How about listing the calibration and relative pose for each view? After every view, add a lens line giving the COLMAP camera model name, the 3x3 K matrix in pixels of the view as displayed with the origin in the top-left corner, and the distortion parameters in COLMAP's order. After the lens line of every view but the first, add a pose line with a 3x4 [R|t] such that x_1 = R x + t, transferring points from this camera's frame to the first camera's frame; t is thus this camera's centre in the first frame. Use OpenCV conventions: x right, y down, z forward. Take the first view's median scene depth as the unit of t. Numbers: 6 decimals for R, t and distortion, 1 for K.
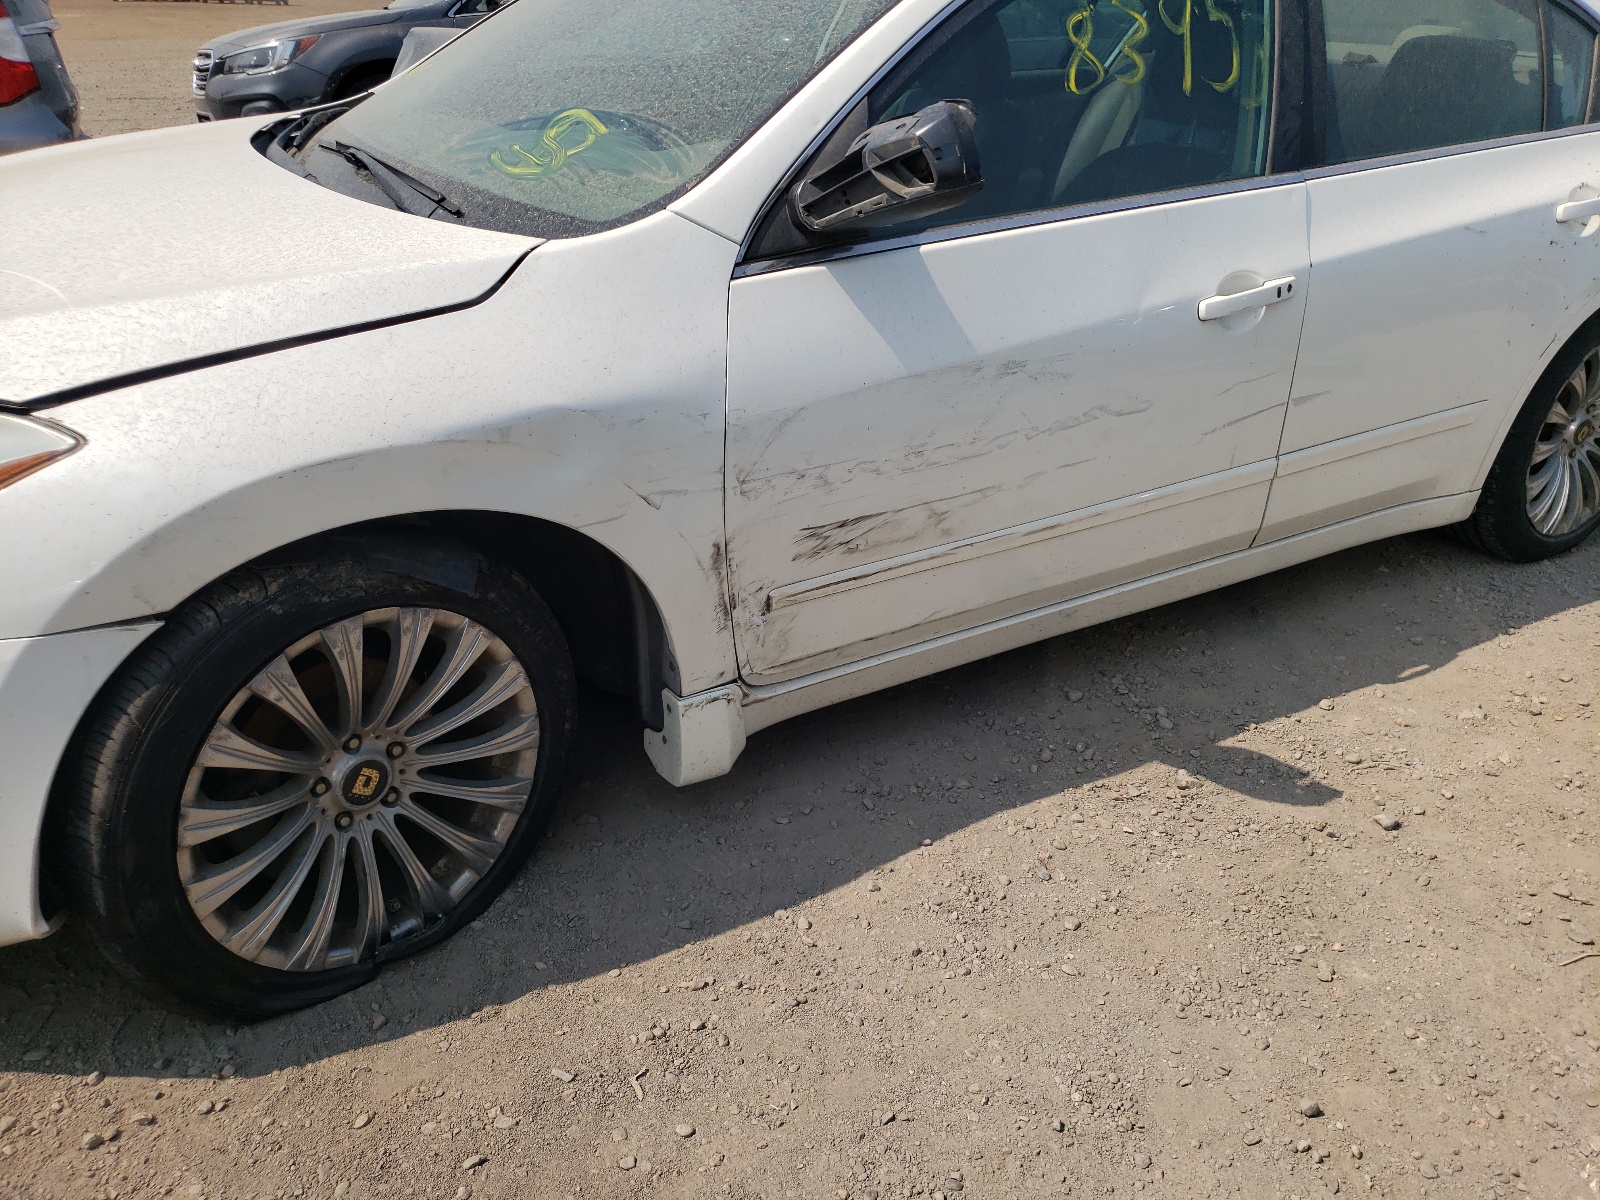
lens RADIAL K [[1210.6, 0, 795.6], [0, 1210.6, 583.4], [0, 0, 1]] dist [0.040621, -0.013408]
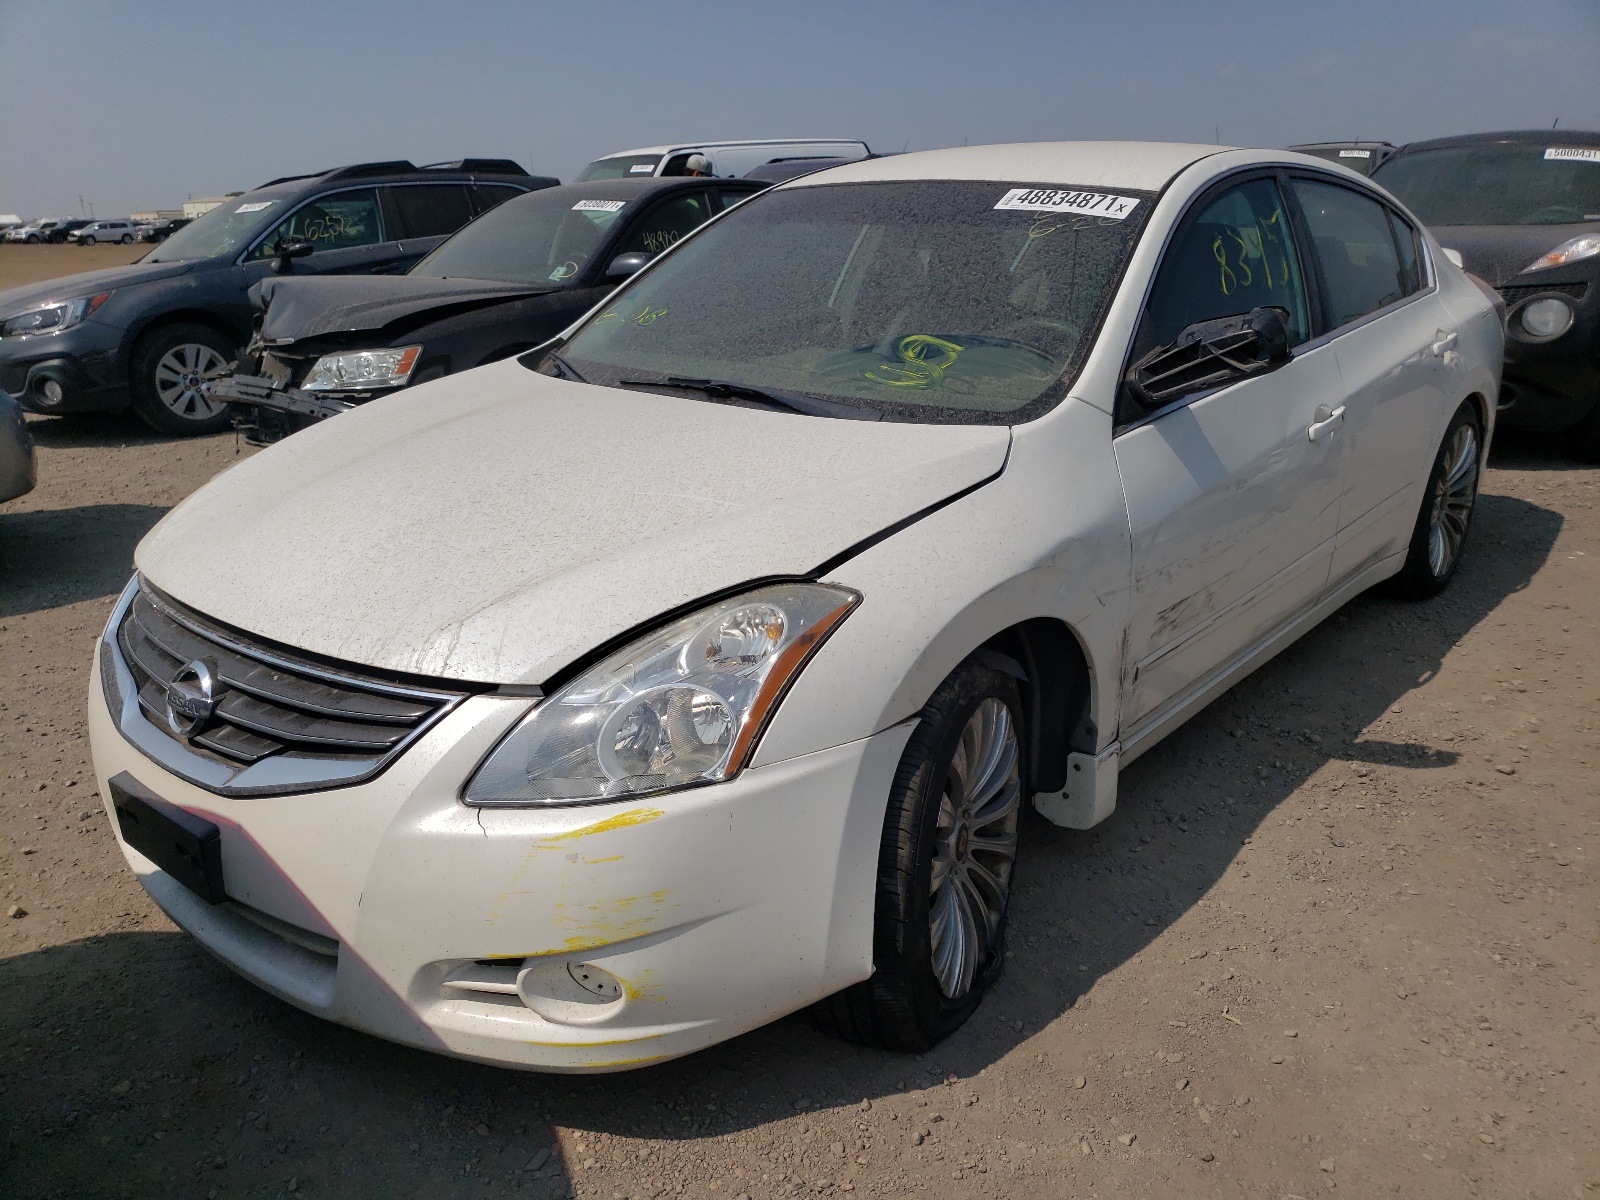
lens RADIAL K [[1210.6, 0, 807.8], [0, 1210.6, 608.2], [0, 0, 1]] dist [0.040621, -0.013408]
pose [[0.951249, -0.143362, 0.273079, -0.728585], [0.177809, 0.978366, -0.105758, 0.023354], [-0.252010, 0.149158, 0.956161, -0.202418]]
